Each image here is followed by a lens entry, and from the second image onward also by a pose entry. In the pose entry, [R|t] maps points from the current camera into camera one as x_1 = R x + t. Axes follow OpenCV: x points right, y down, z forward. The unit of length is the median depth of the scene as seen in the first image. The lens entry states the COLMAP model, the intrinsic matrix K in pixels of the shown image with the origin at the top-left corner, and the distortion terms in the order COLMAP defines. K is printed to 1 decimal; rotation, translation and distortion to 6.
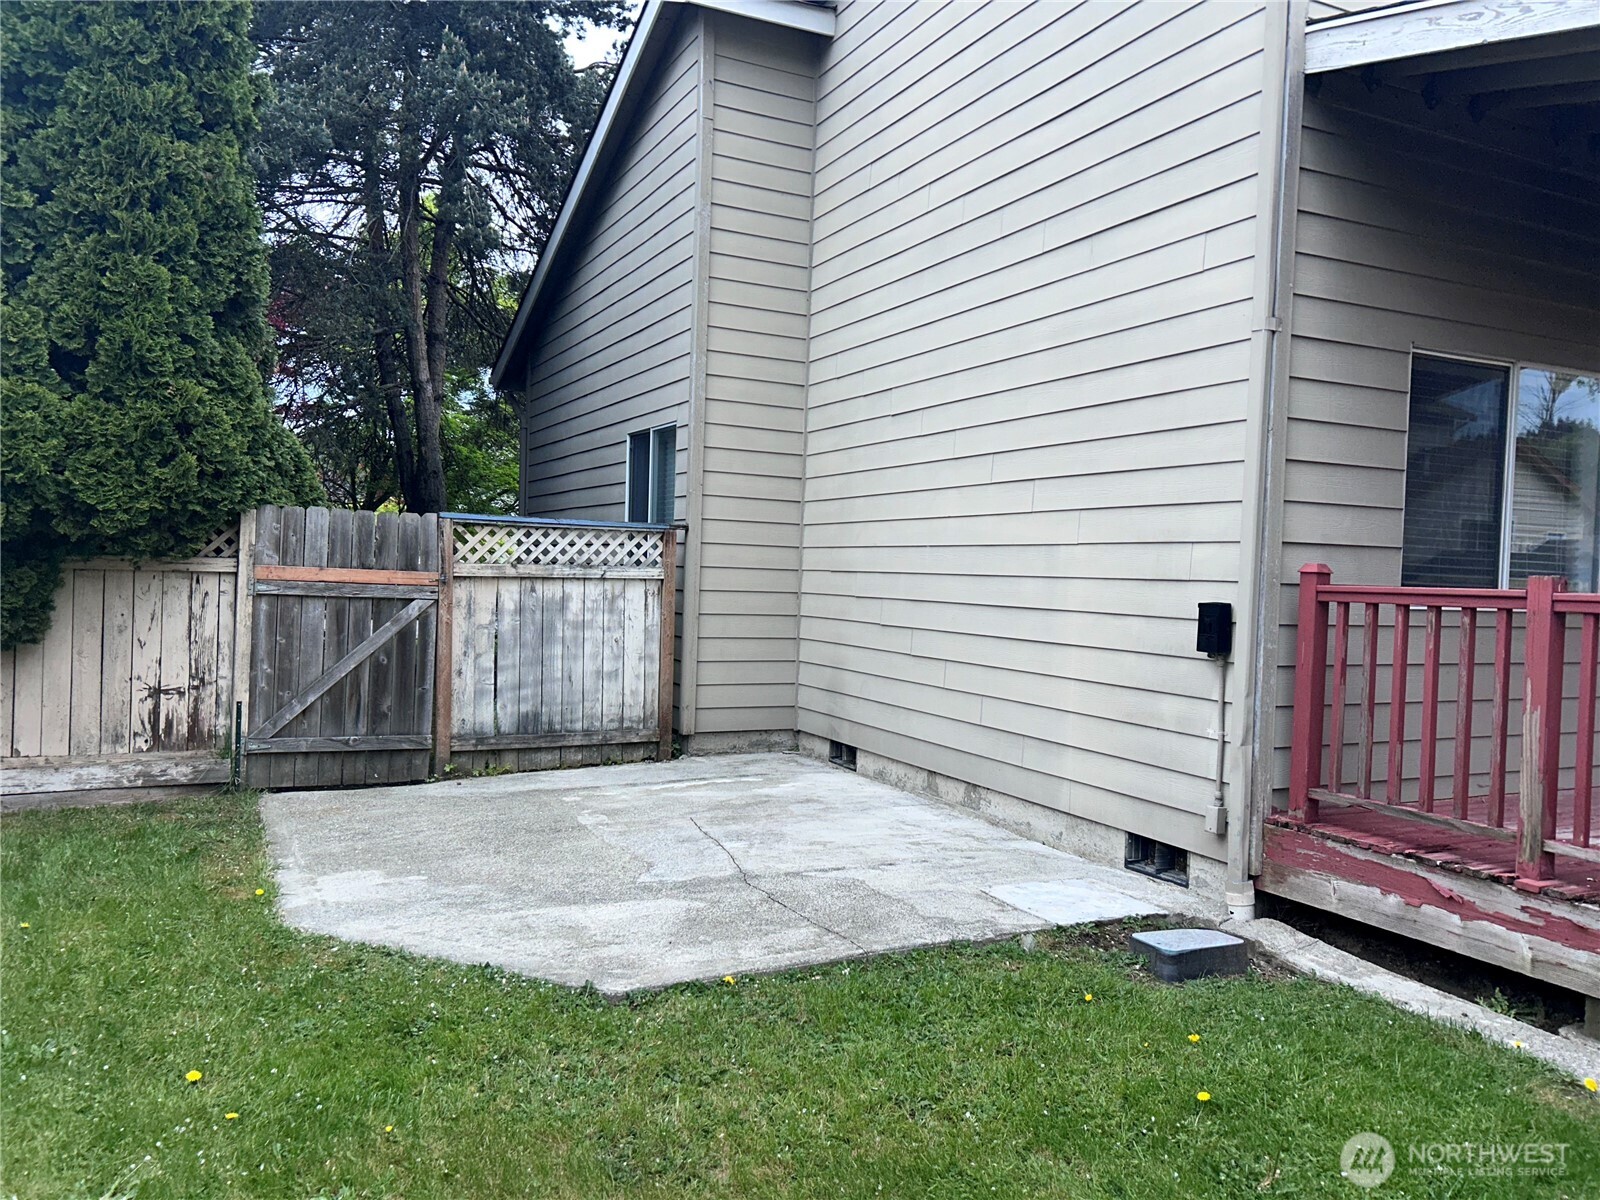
lens RADIAL K [[1199.5, 0, 800.7], [0, 1199.5, 604.5], [0, 0, 1]] dist [0.027596, 0.001382]
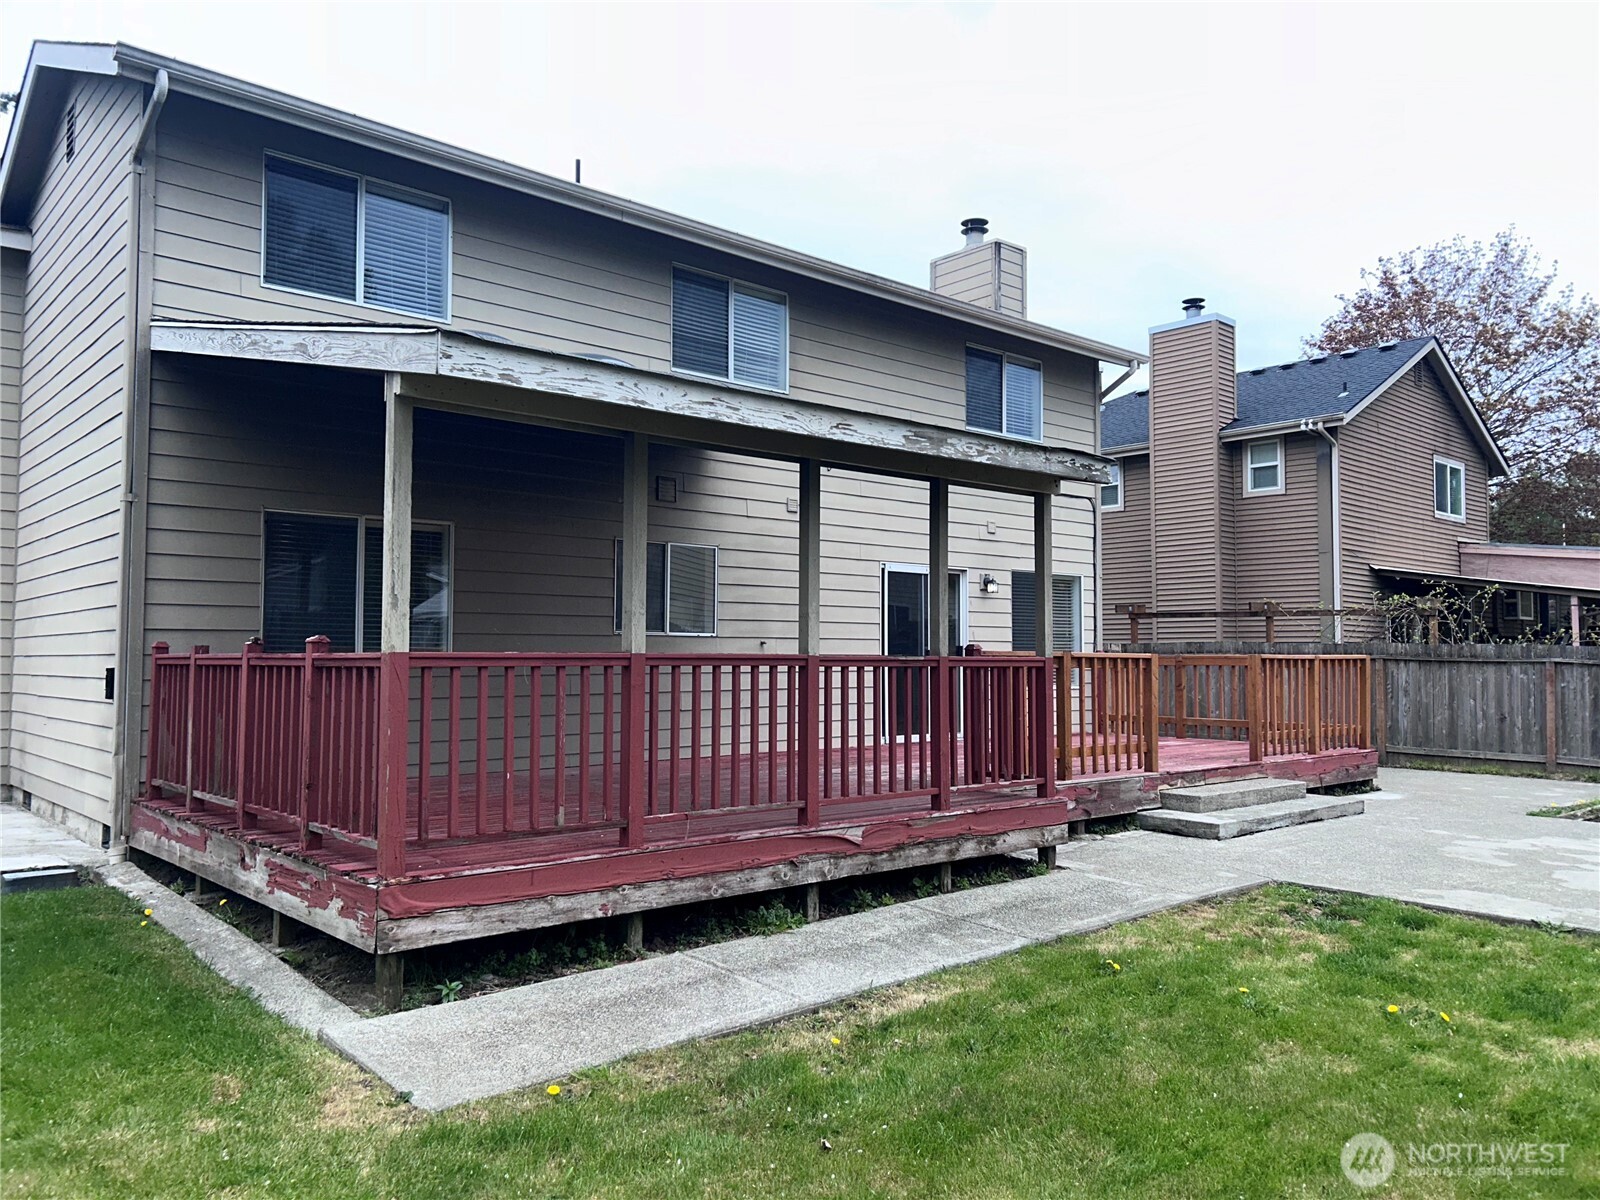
lens RADIAL K [[1199.5, 0, 799.8], [0, 1199.5, 591.6], [0, 0, 1]] dist [0.027596, 0.001382]
pose [[0.962177, -0.018825, 0.271775, 0.776536], [0.039414, 0.996733, -0.070497, 0.045514], [-0.269560, 0.078542, 0.959775, -0.778522]]
